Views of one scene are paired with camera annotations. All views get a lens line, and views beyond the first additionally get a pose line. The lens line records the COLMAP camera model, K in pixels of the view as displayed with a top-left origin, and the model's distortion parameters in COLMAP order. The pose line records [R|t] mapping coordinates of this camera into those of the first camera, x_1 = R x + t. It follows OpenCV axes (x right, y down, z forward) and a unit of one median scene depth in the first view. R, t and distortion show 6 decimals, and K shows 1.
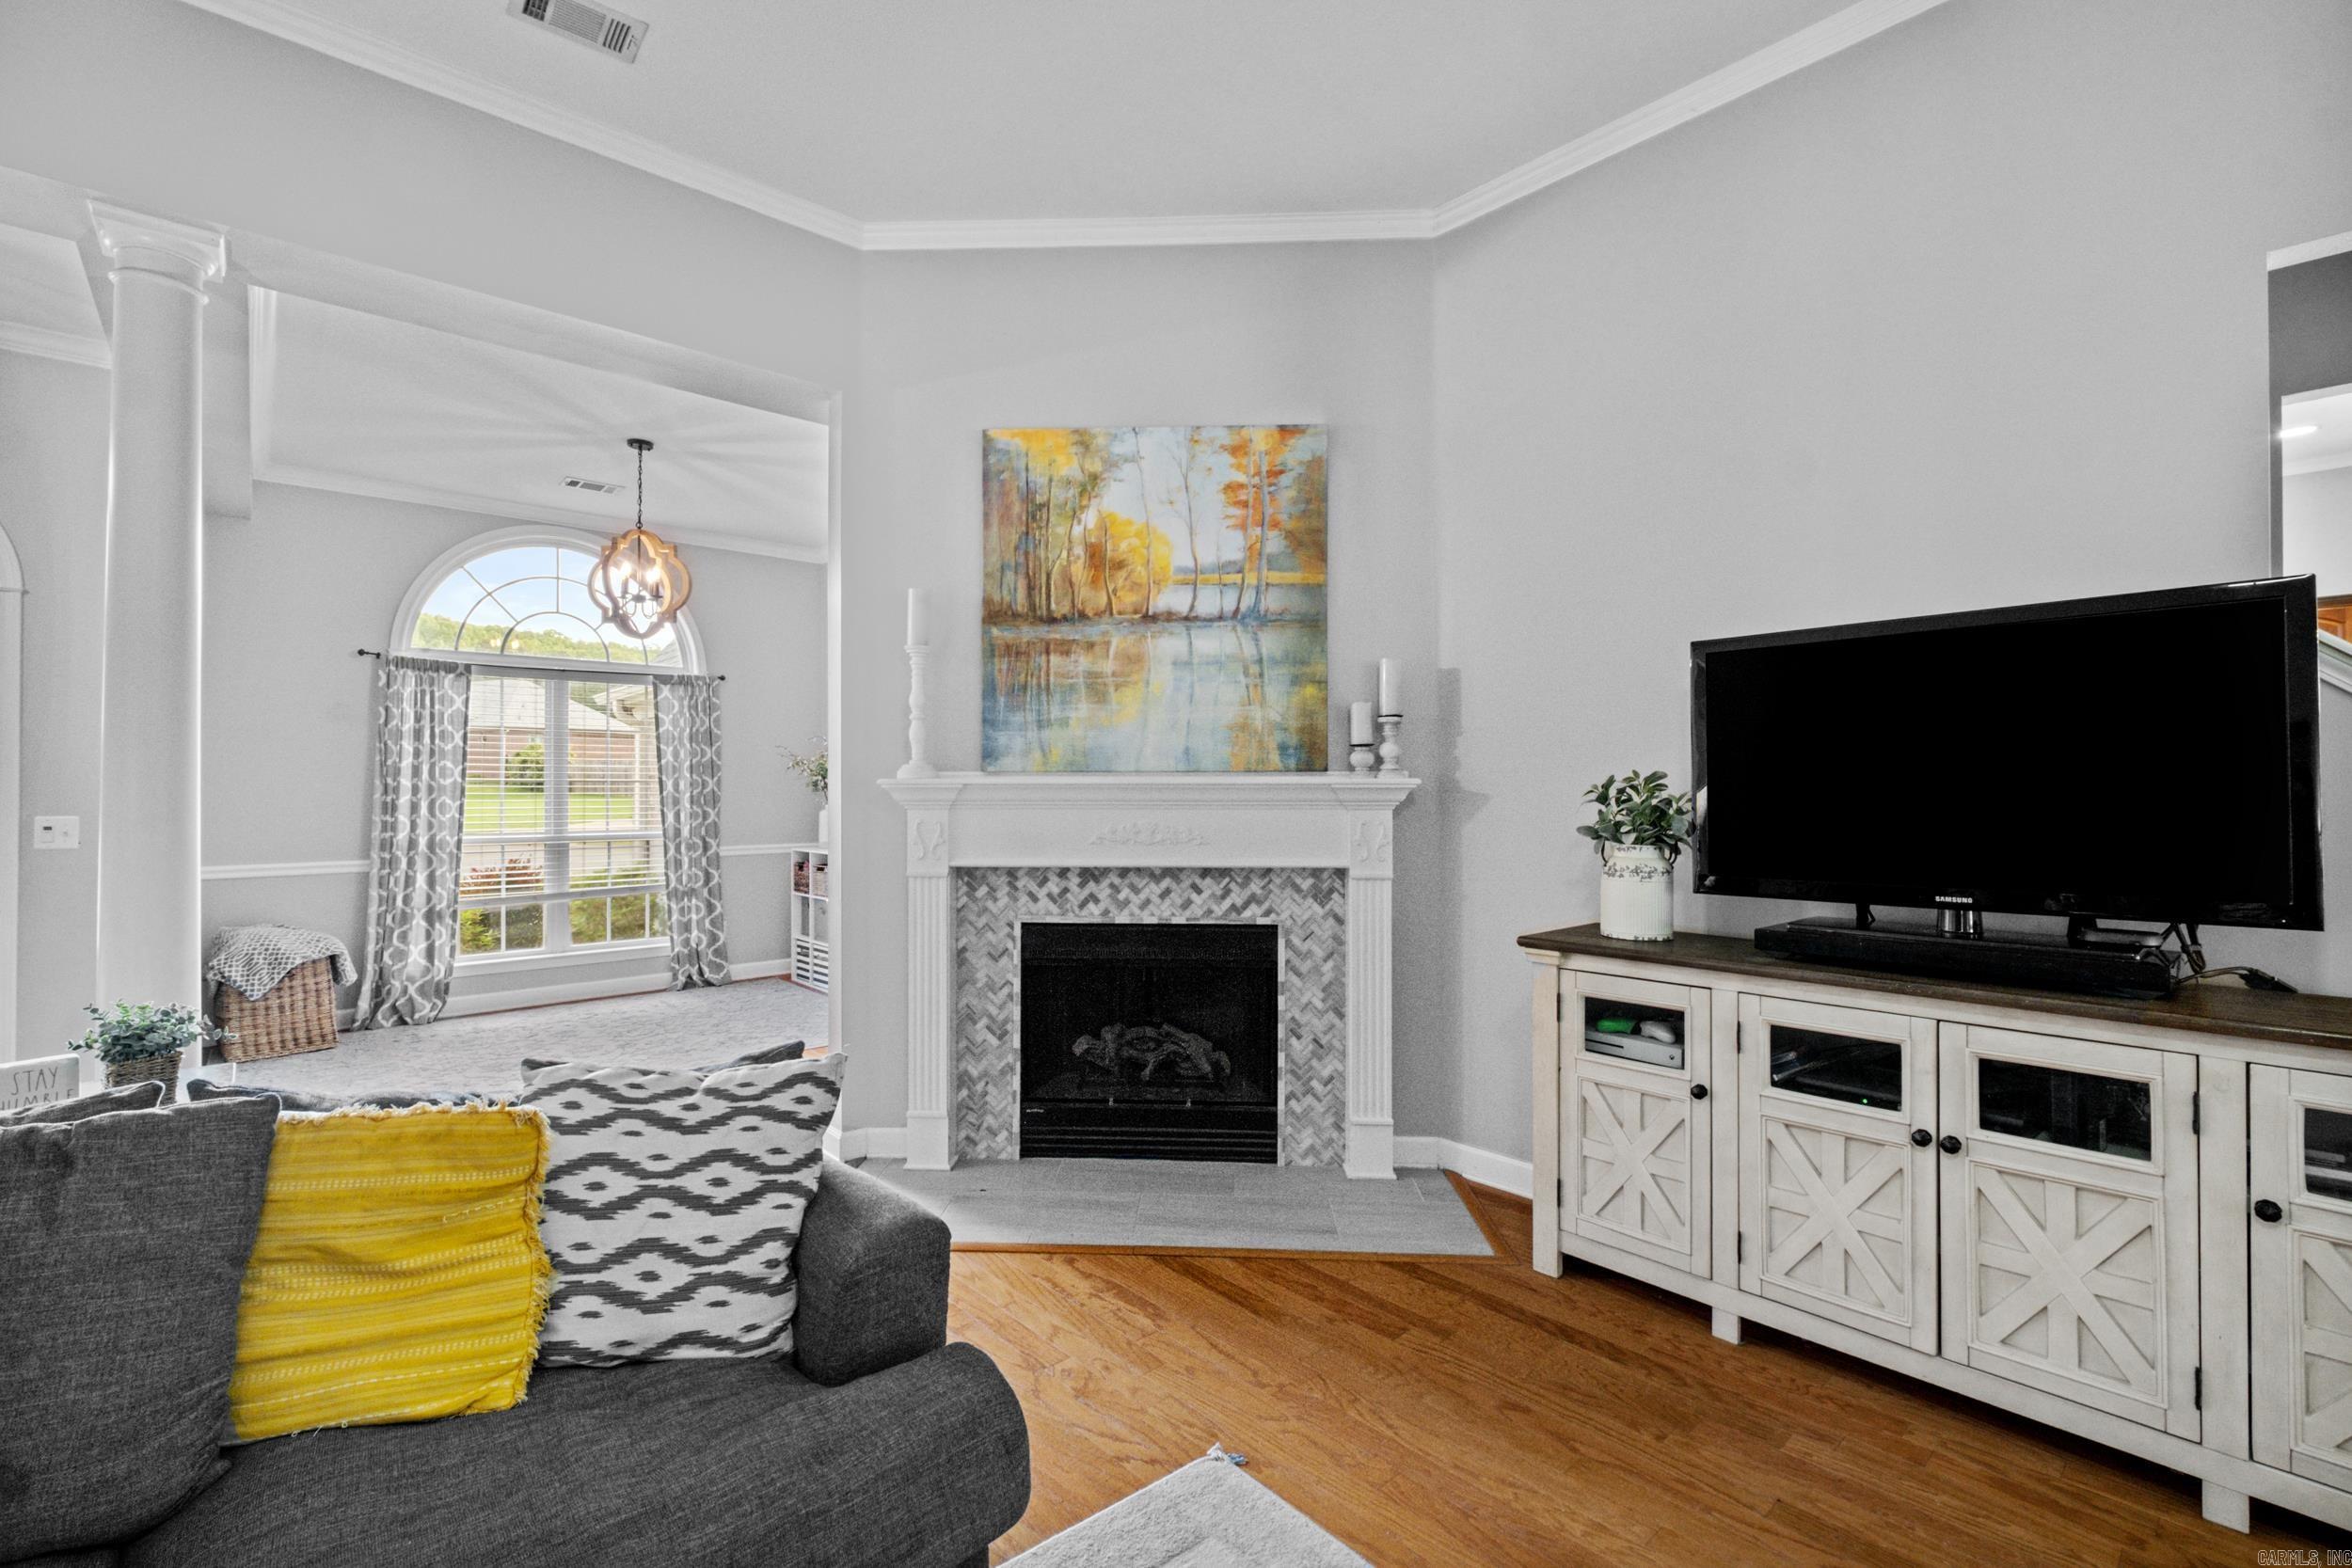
lens RADIAL K [[1025.7, 0, 1166.6], [0, 1025.7, 773.6], [0, 0, 1]] dist [-0.012456, 0.001343]
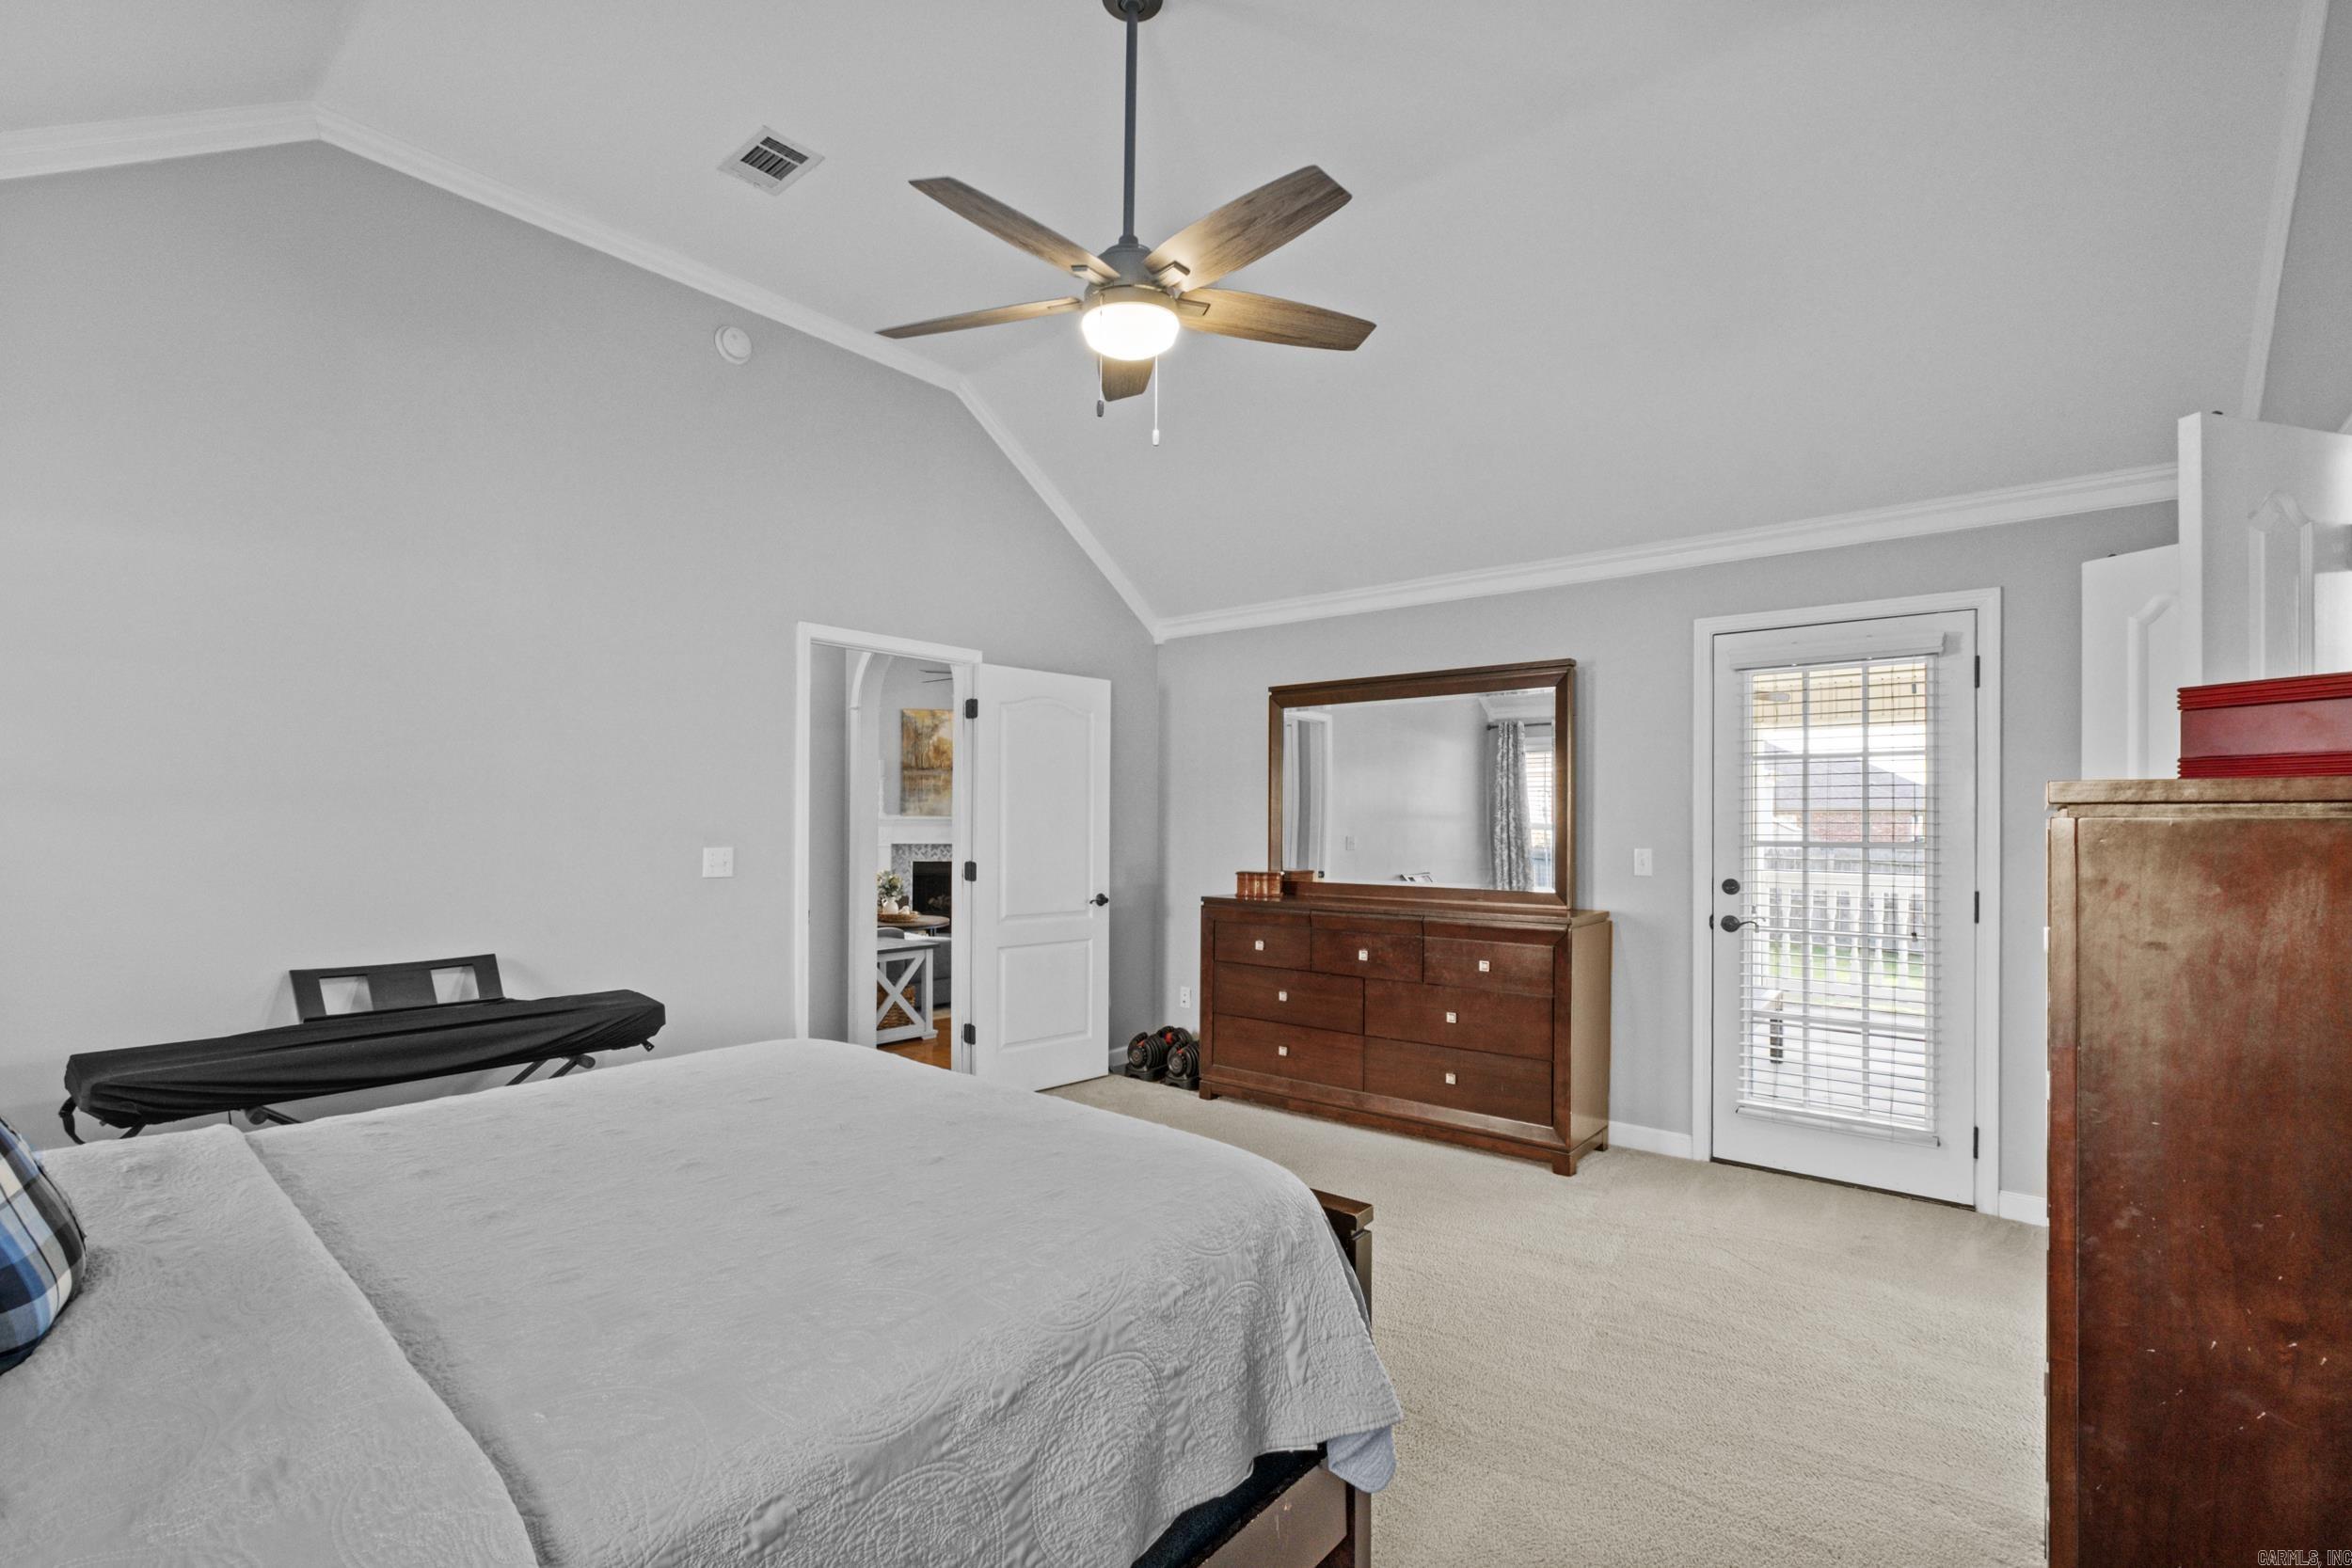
lens RADIAL K [[1025.7, 0, 1171.4], [0, 1025.7, 801.9], [0, 0, 1]] dist [-0.012456, 0.001343]
pose [[0.993348, 0.004866, 0.115049, 0.302206], [-0.005467, 0.999973, 0.004908, -0.064837], [-0.115022, -0.005505, 0.993348, -2.359087]]
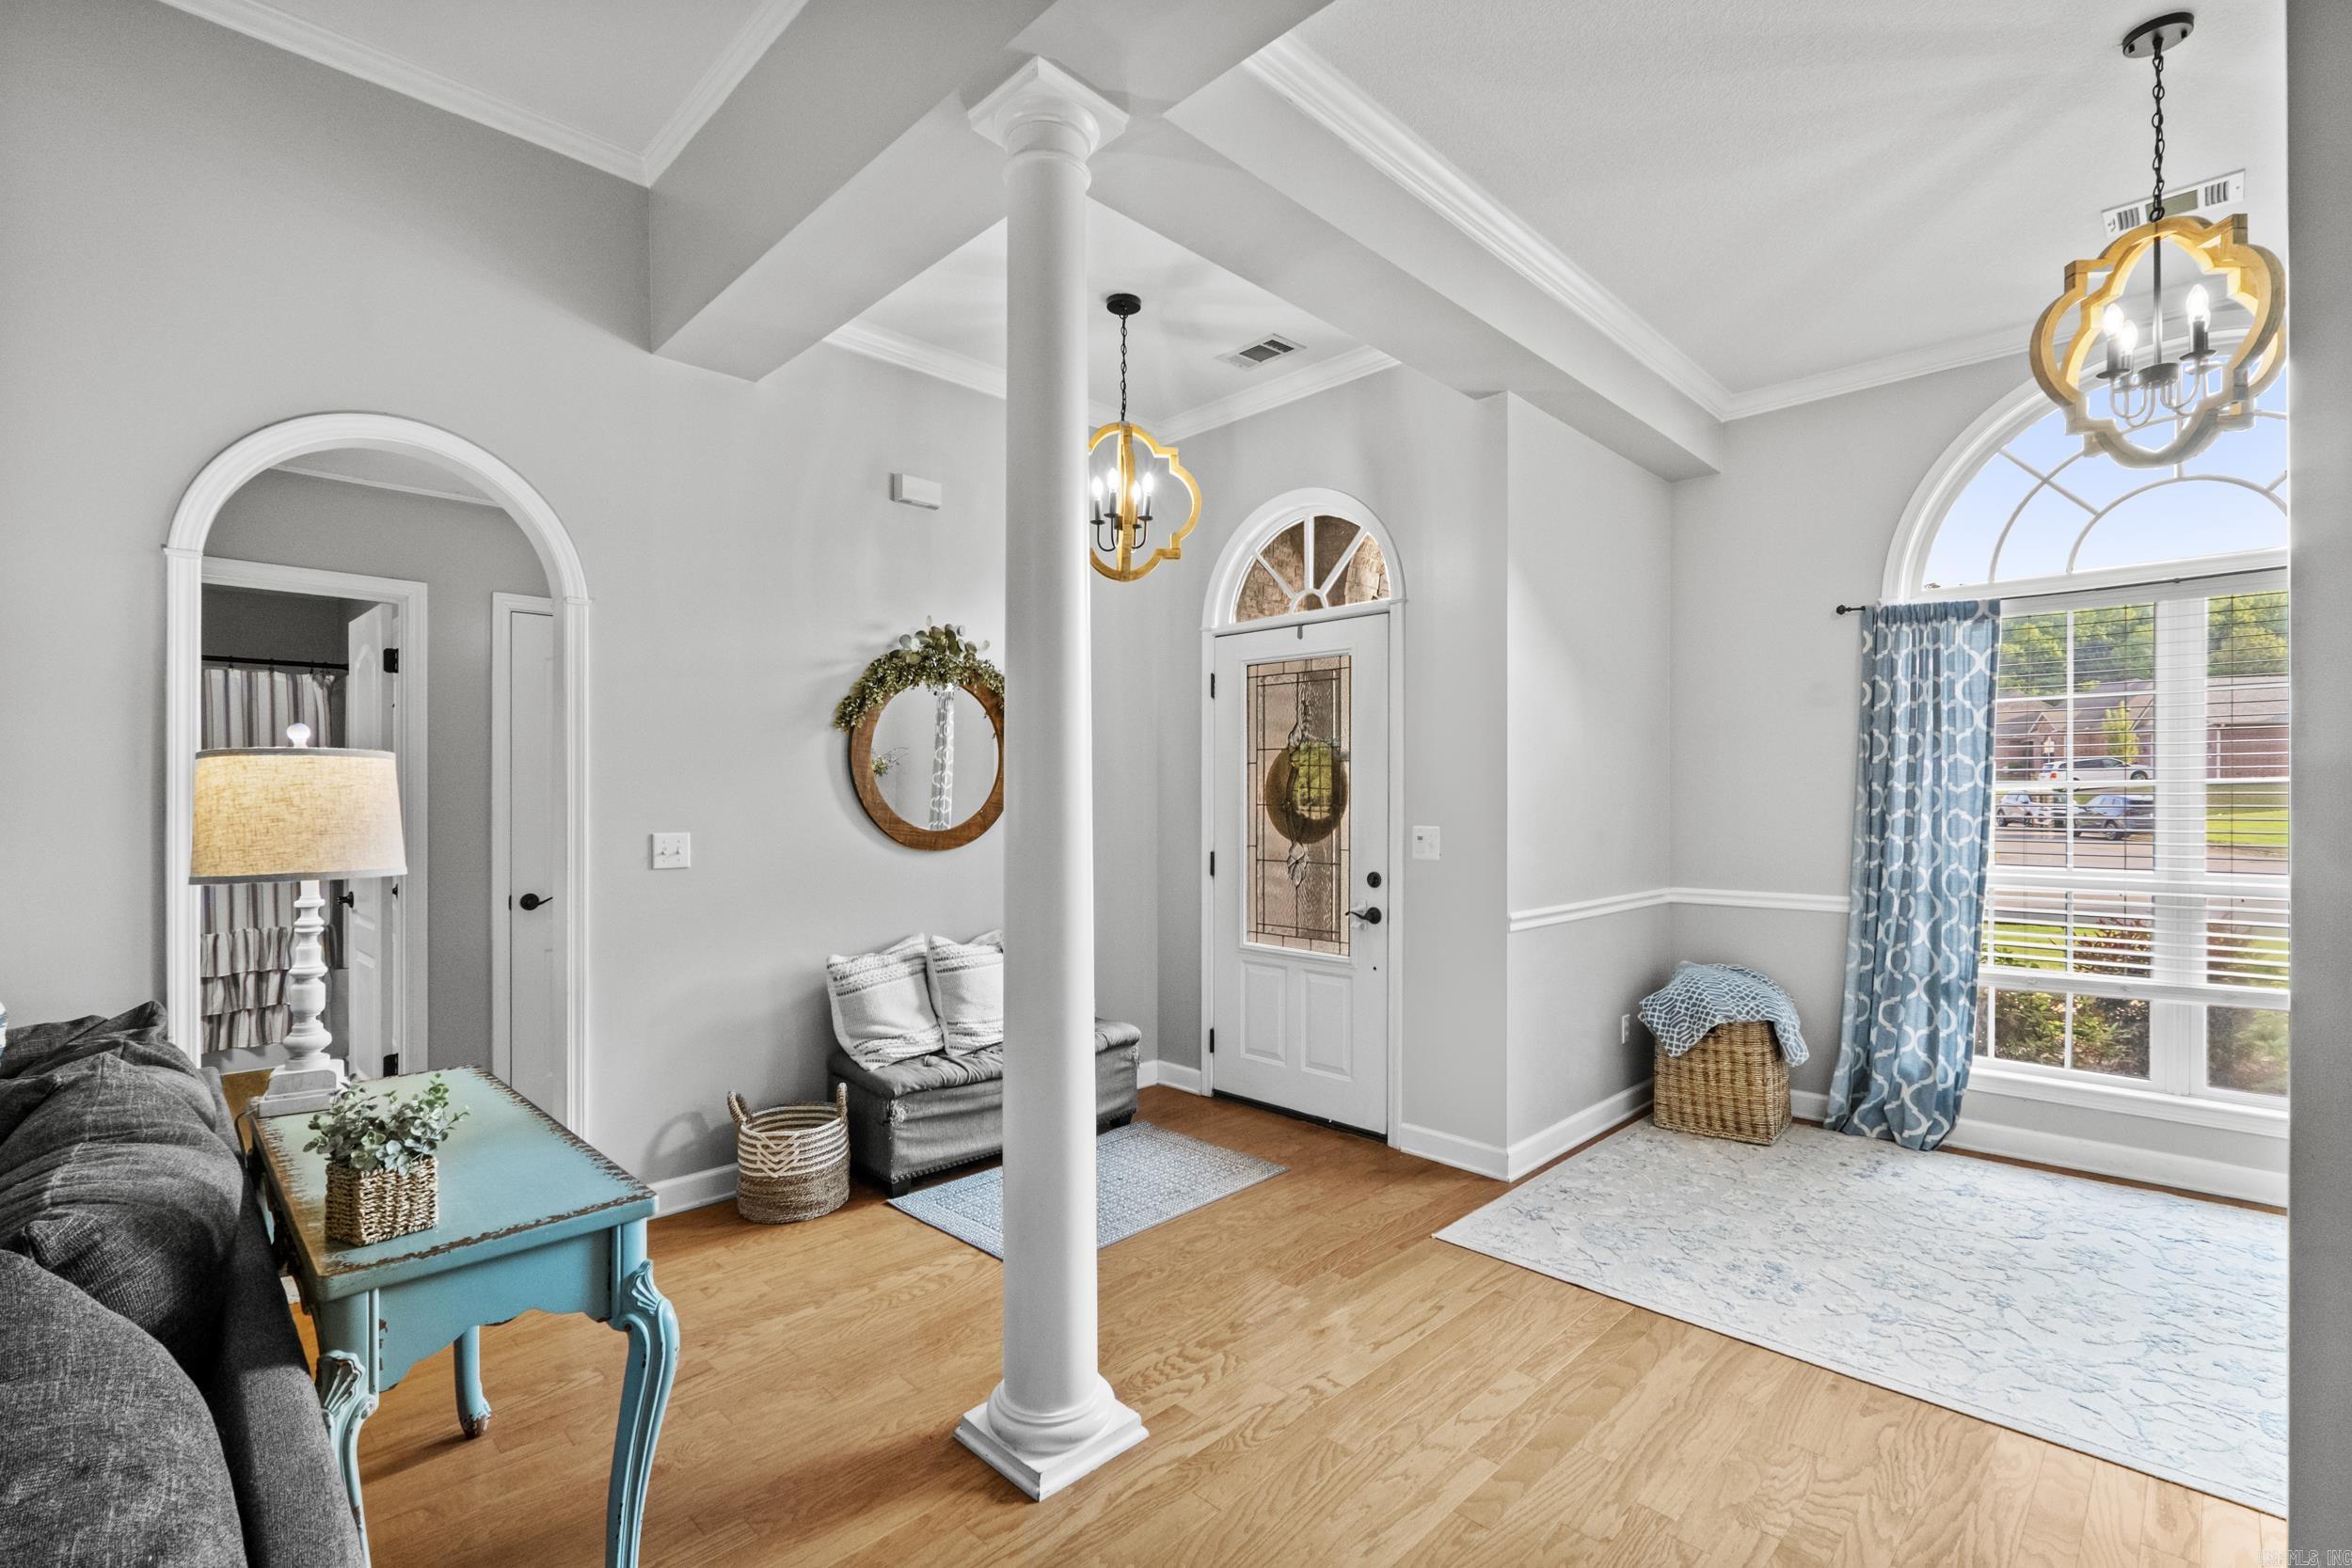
lens RADIAL K [[1025.7, 0, 1193.5], [0, 1025.7, 794.9], [0, 0, 1]] dist [-0.012456, 0.001343]
pose [[0.053520, -0.000127, -0.998567, -0.137699], [0.014173, 0.999899, 0.000632, 0.009288], [0.998466, -0.014187, 0.053516, 0.785605]]
